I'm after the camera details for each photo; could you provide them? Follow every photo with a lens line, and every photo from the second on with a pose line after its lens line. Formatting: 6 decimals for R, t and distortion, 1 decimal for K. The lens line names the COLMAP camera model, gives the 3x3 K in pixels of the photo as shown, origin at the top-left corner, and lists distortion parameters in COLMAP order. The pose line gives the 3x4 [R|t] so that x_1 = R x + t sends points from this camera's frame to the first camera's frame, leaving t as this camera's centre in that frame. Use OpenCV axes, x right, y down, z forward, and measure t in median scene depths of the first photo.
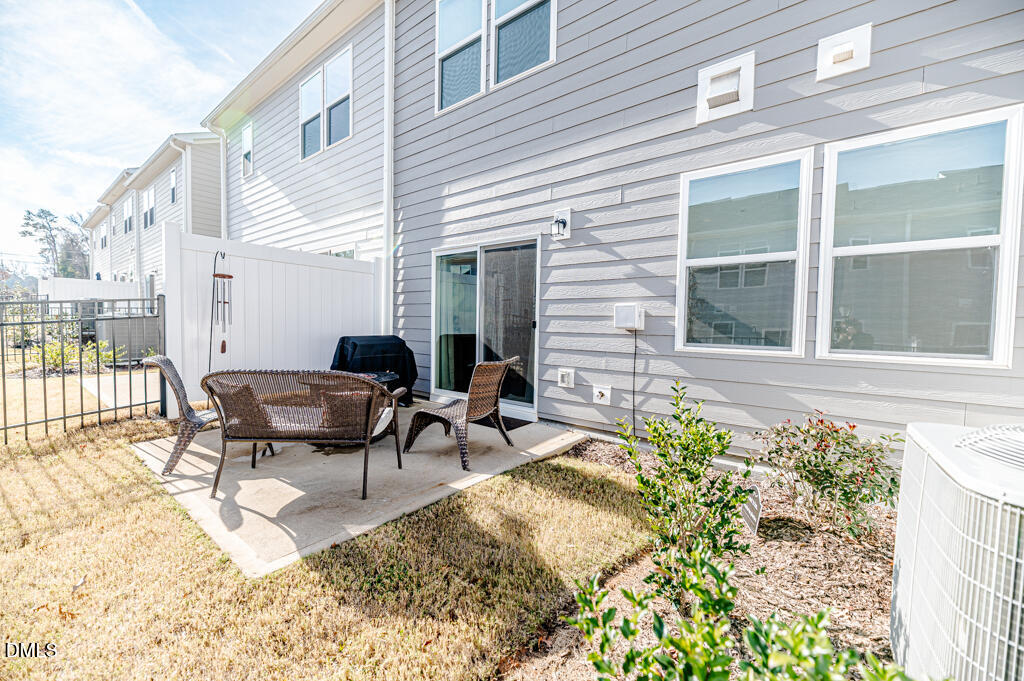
lens RADIAL K [[407.7, 0, 512.0], [0, 407.7, 340.5], [0, 0, 1]] dist [-0.000324, -0.000099]
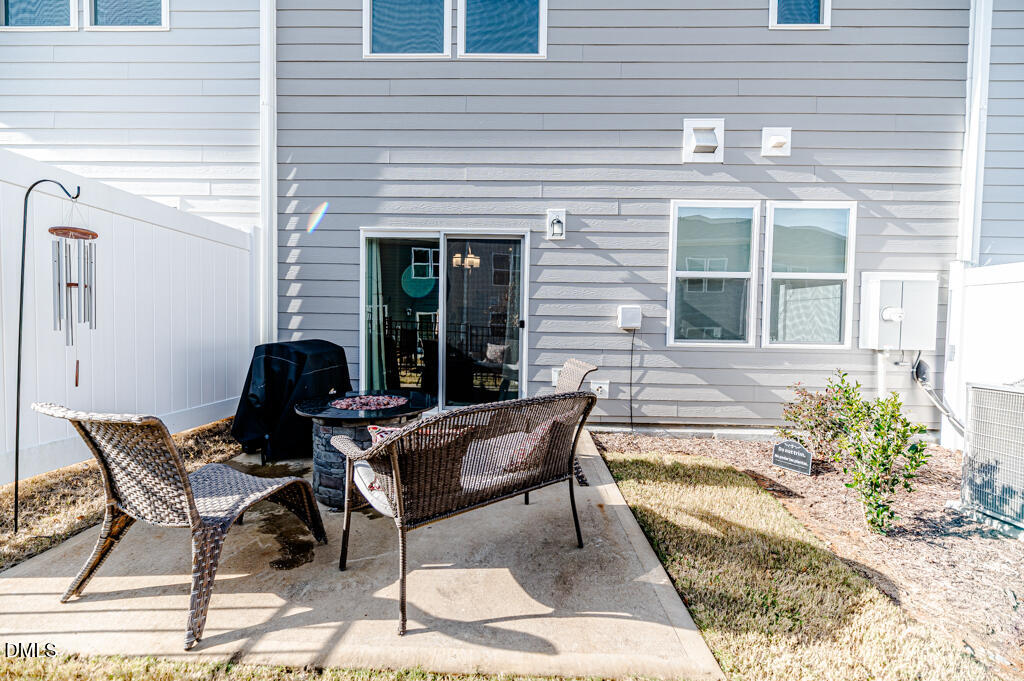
lens RADIAL K [[409.1, 0, 501.9], [0, 409.1, 337.0], [0, 0, 1]] dist [-0.001794, -0.000343]
pose [[0.794805, -0.026161, 0.606301, -0.672131], [0.023481, 0.999648, 0.012352, -0.026502], [-0.606411, 0.004419, 0.795139, 0.315652]]
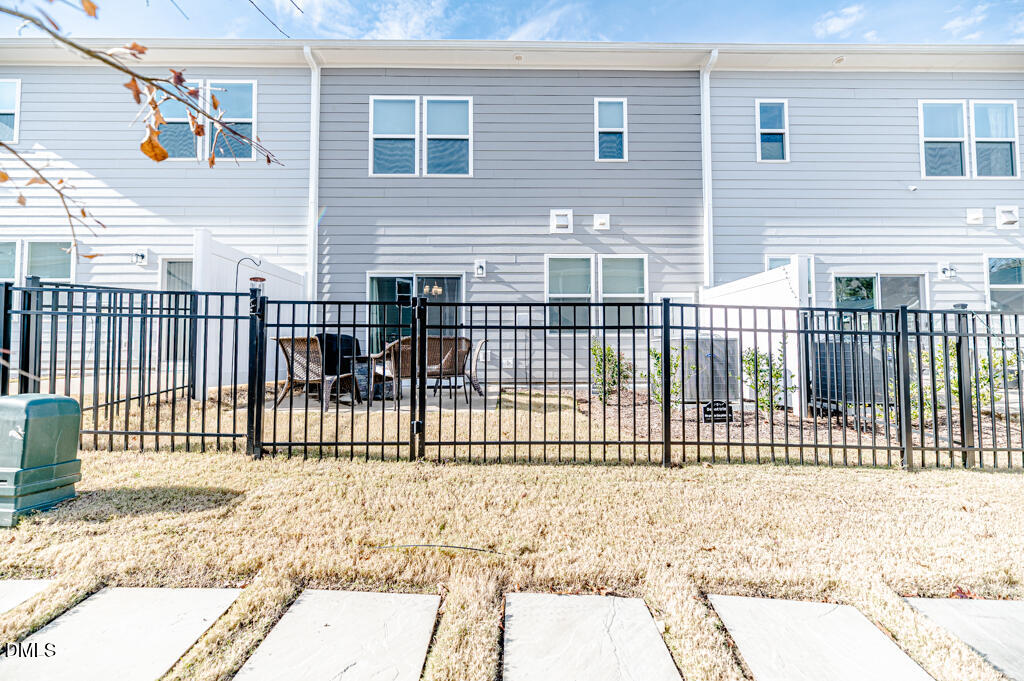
lens RADIAL K [[407.7, 0, 512.0], [0, 407.7, 340.5], [0, 0, 1]] dist [-0.000324, -0.000099]
pose [[0.770104, 0.000085, 0.637918, -0.999139], [0.043540, 0.997661, -0.052694, 0.138457], [-0.636430, 0.068355, 0.768300, -0.466106]]
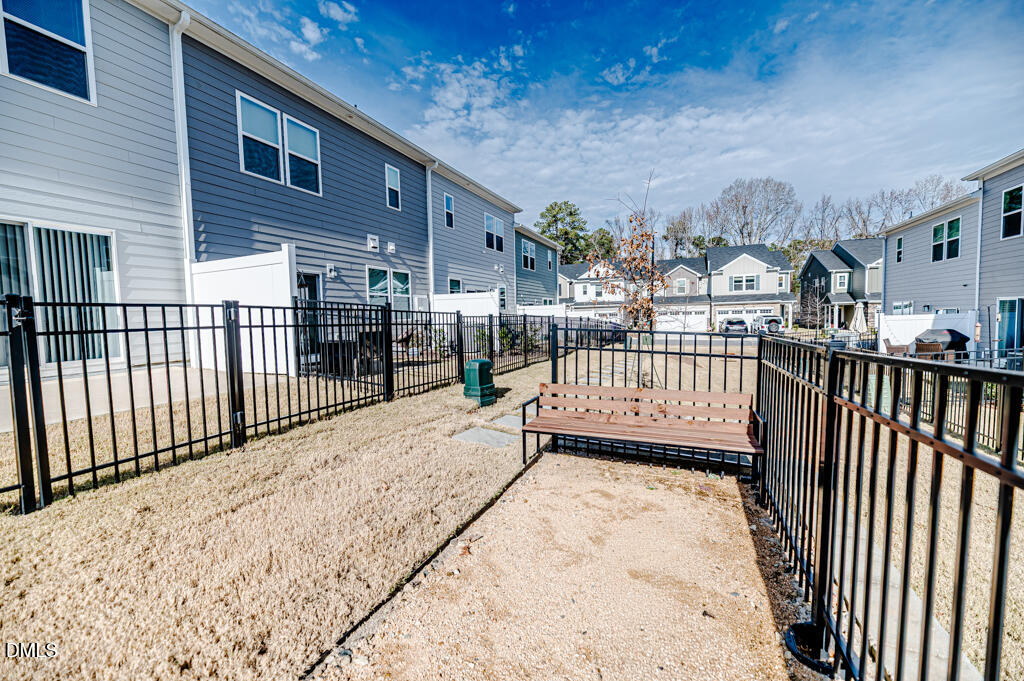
lens RADIAL K [[407.7, 0, 512.0], [0, 407.7, 340.5], [0, 0, 1]] dist [-0.000324, -0.000099]
pose [[-0.269020, -0.075389, 0.960180, -2.682489], [0.053577, 0.994217, 0.093073, -0.060147], [-0.961643, 0.076482, -0.263425, 0.731014]]
